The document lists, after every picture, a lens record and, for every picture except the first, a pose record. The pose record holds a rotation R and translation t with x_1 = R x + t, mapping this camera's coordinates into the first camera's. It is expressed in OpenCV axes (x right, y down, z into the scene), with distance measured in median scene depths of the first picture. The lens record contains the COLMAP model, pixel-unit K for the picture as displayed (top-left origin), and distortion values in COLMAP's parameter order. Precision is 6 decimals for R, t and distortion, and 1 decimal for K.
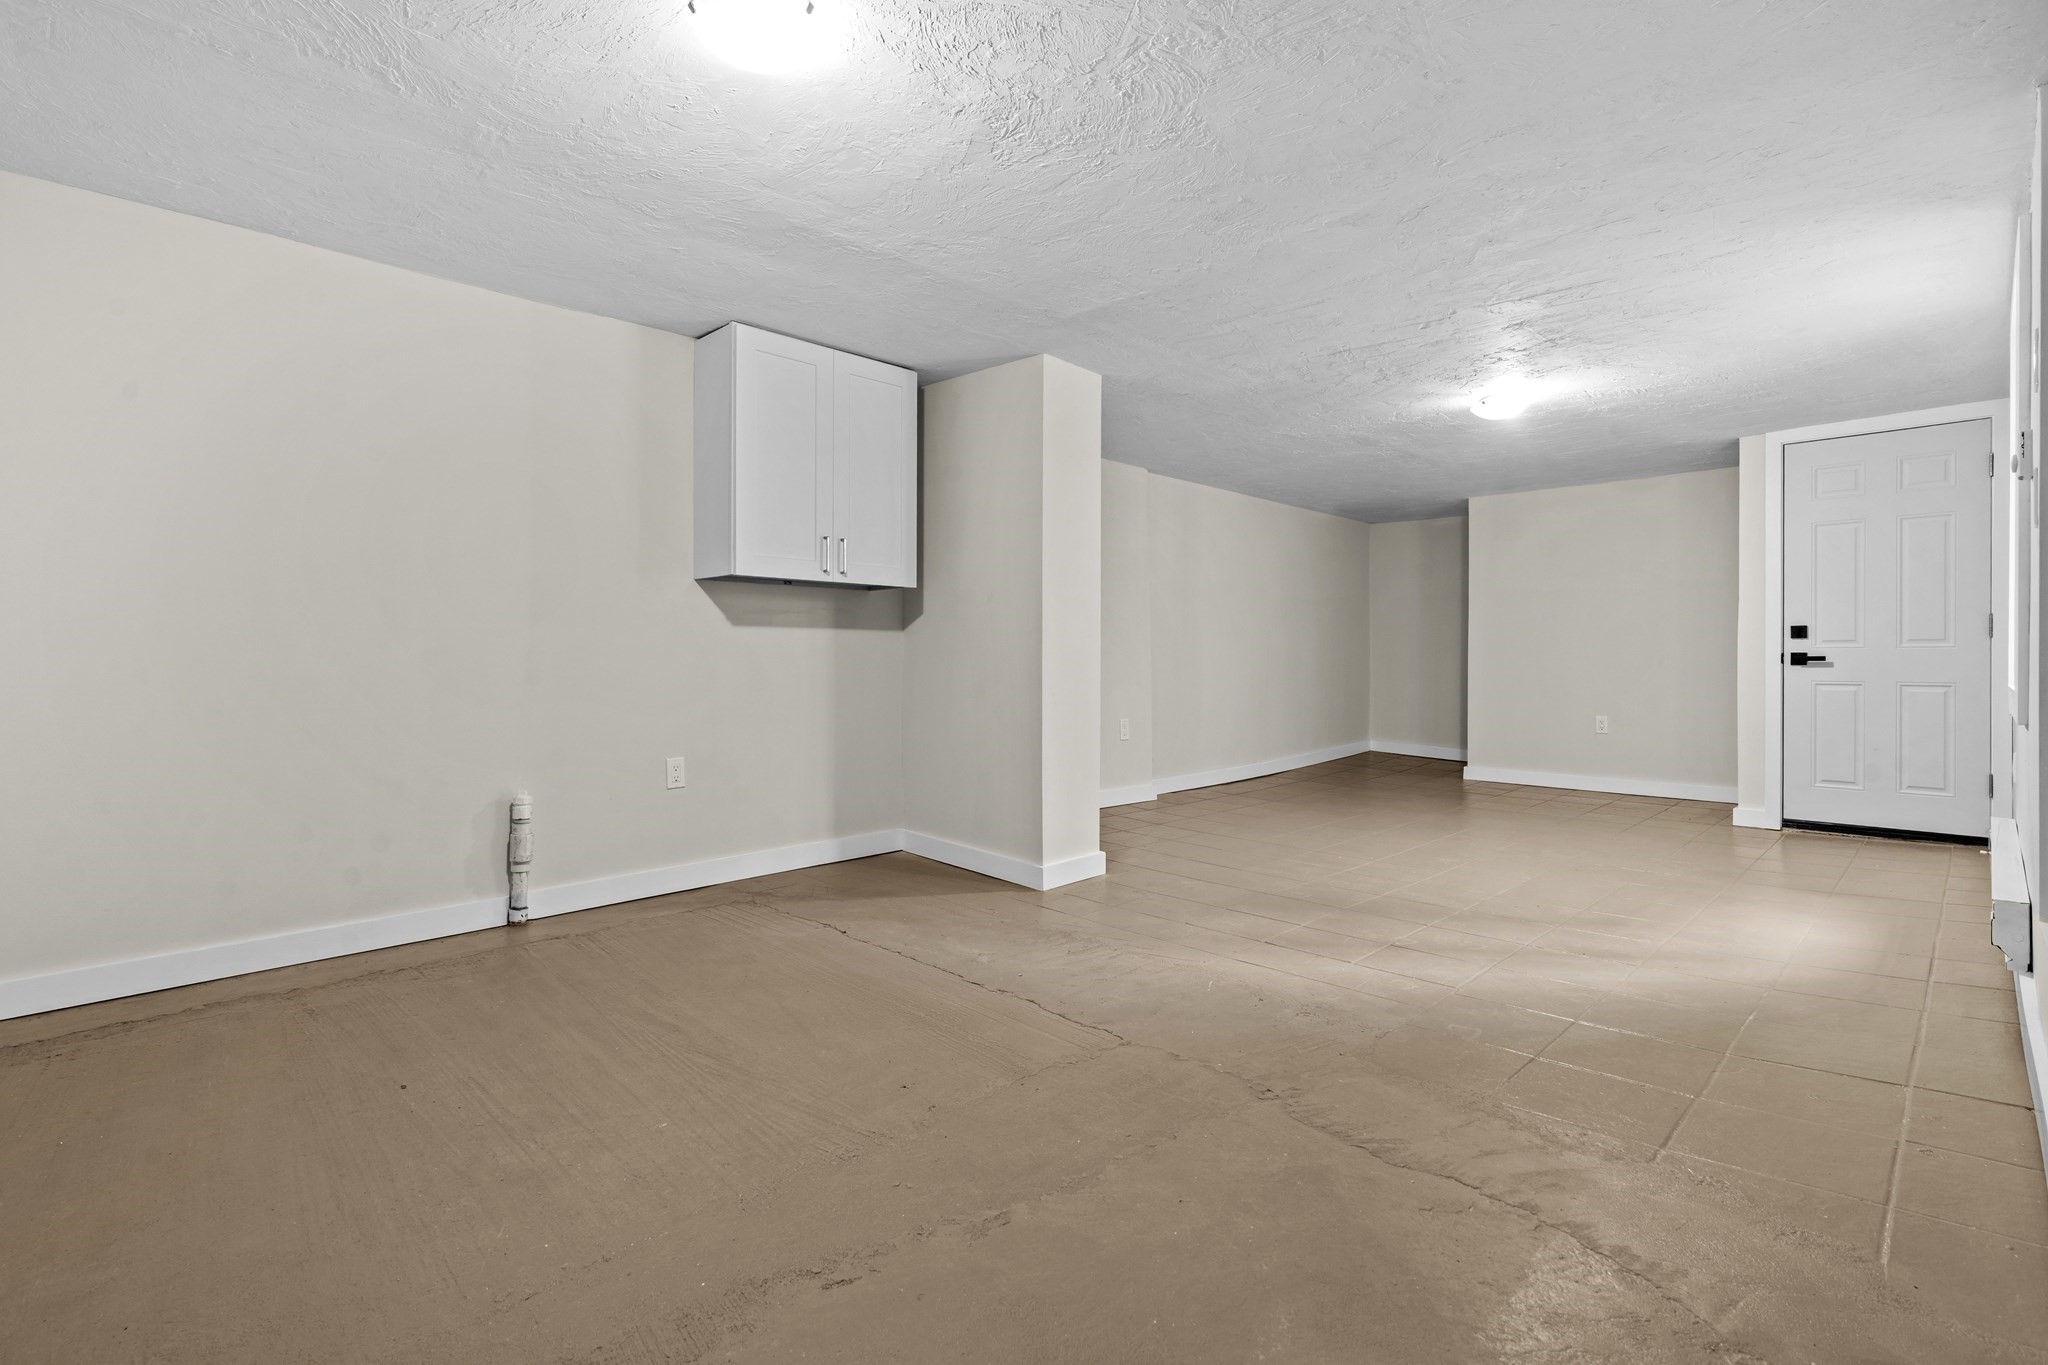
lens RADIAL K [[922.8, 0, 1025.2], [0, 922.8, 663.6], [0, 0, 1]] dist [0.000096, 0.000033]
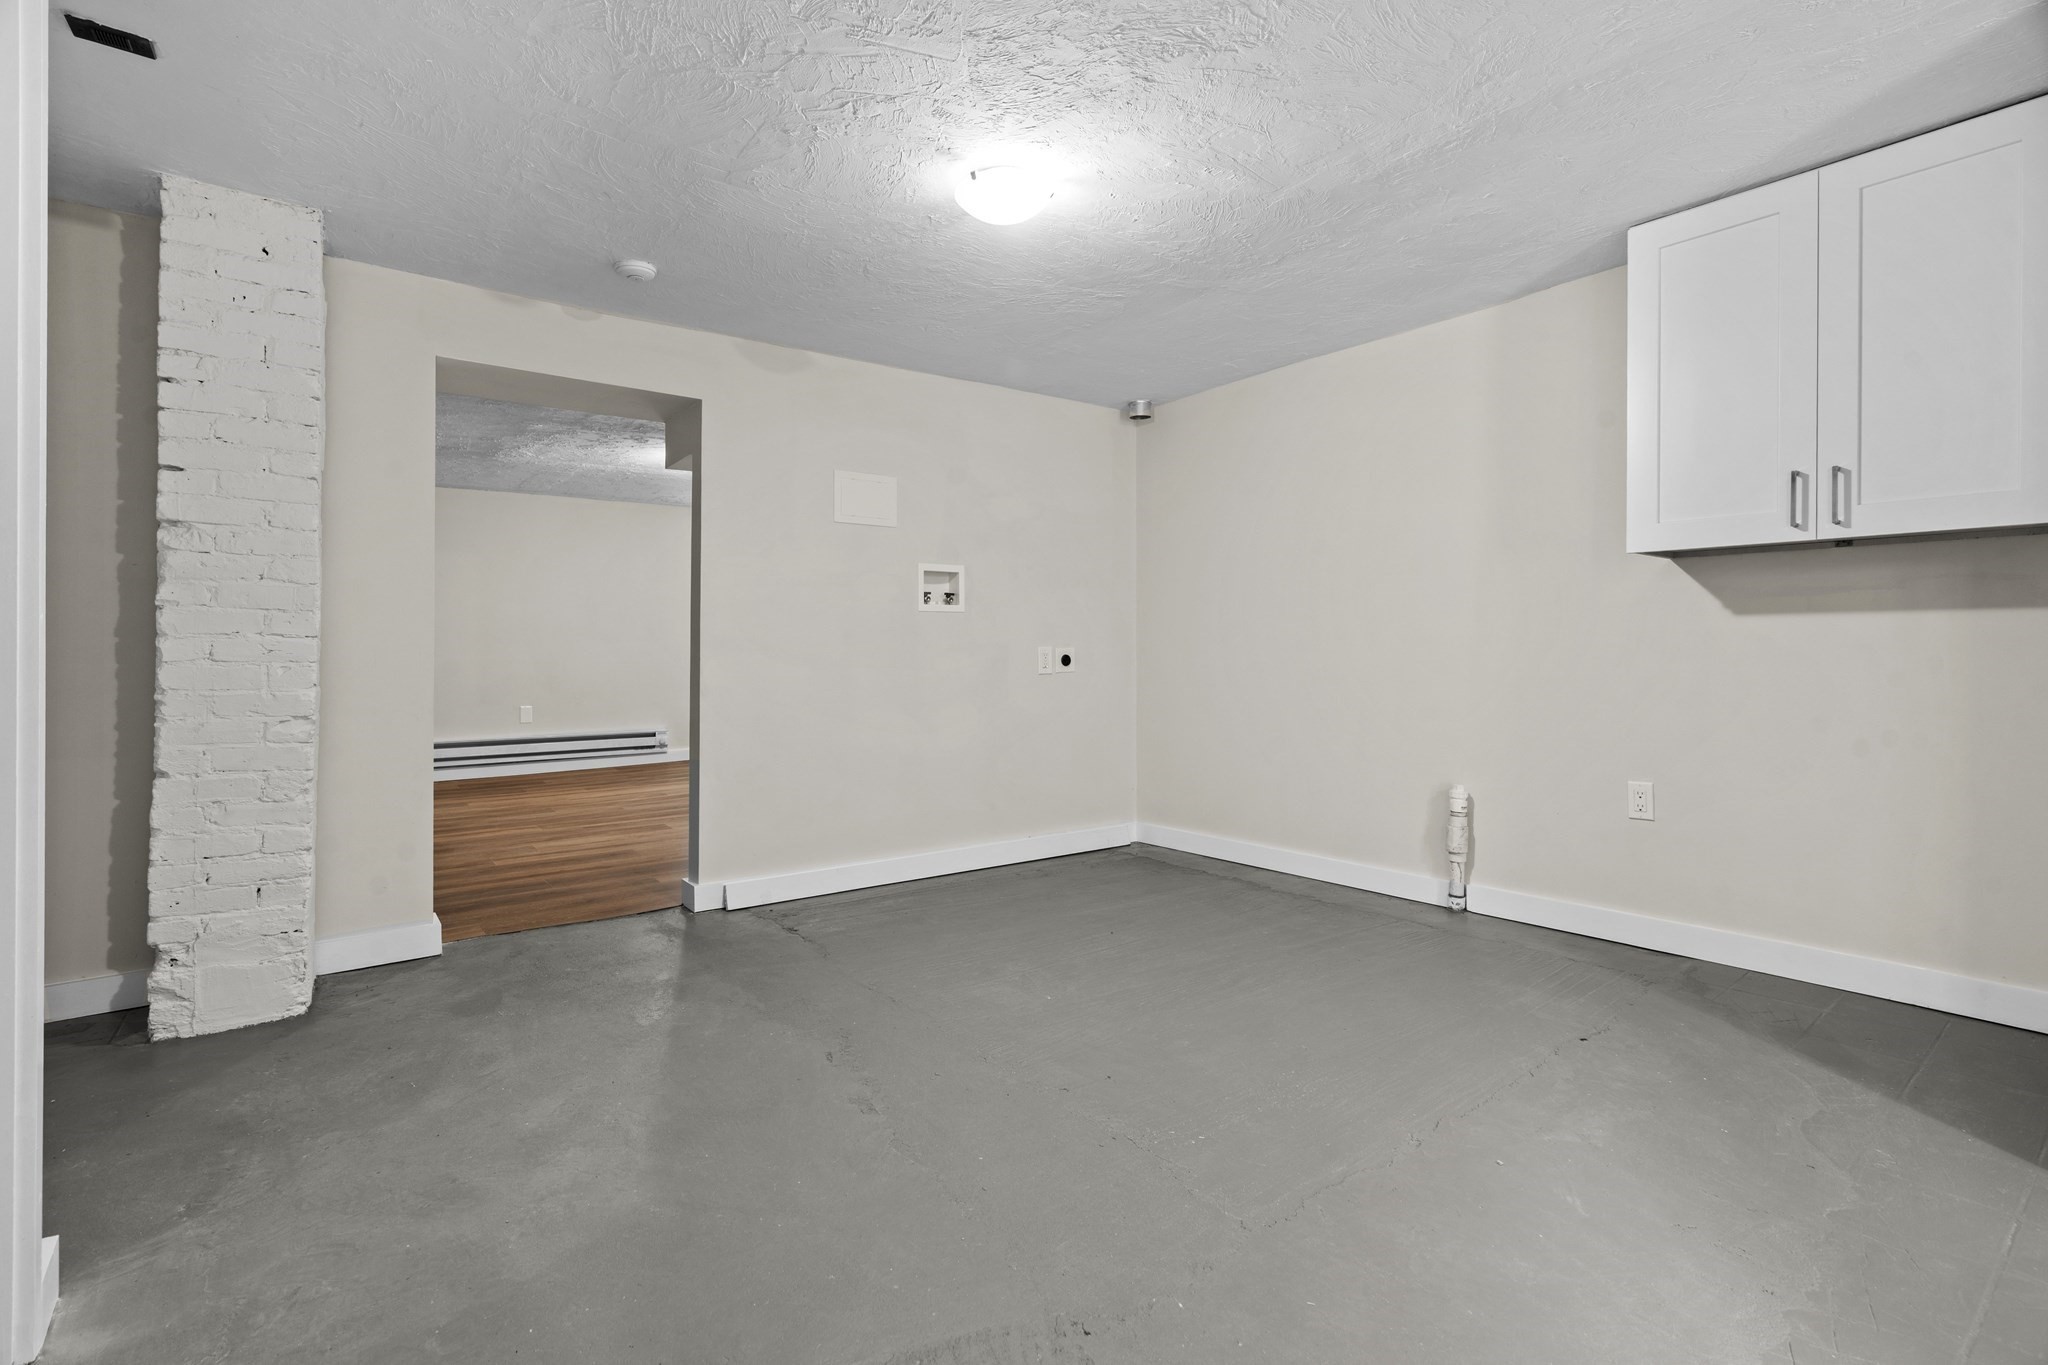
lens RADIAL K [[945.5, 0, 1025.0], [0, 945.5, 649.5], [0, 0, 1]] dist [-0.000512, -0.000045]
pose [[-0.114599, -0.001026, -0.993411, 0.545178], [-0.005739, 0.999983, -0.000371, -0.011168], [0.993395, 0.005658, -0.114603, 0.601147]]
